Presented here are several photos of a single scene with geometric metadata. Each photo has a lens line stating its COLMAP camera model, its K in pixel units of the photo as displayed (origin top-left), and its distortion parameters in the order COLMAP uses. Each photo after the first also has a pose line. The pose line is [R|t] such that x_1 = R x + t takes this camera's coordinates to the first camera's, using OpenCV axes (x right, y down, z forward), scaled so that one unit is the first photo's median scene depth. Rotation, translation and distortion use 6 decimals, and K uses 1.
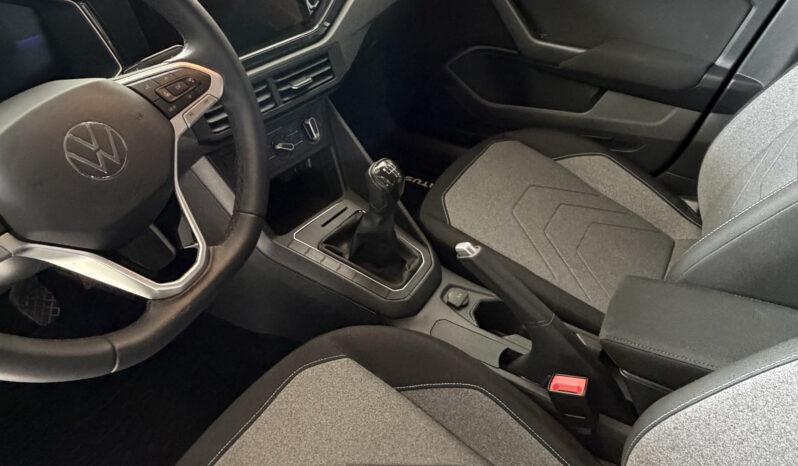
lens RADIAL K [[554.6, 0, 398.9], [0, 554.6, 233.4], [0, 0, 1]] dist [-0.003115, -0.001697]
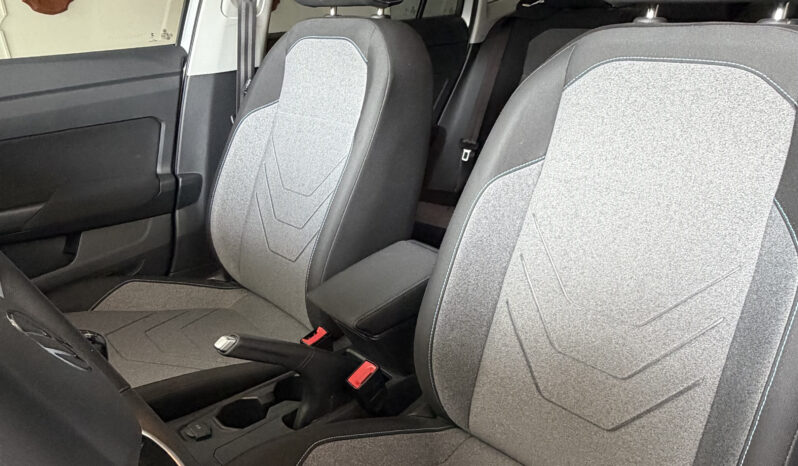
lens RADIAL K [[554.6, 0, 398.7], [0, 554.6, 232.8], [0, 0, 1]] dist [-0.003115, -0.001697]
pose [[0.303458, -0.366447, 0.879562, -0.342554], [0.606505, 0.786228, 0.118311, -0.033572], [-0.734891, 0.497556, 0.460839, 0.135708]]
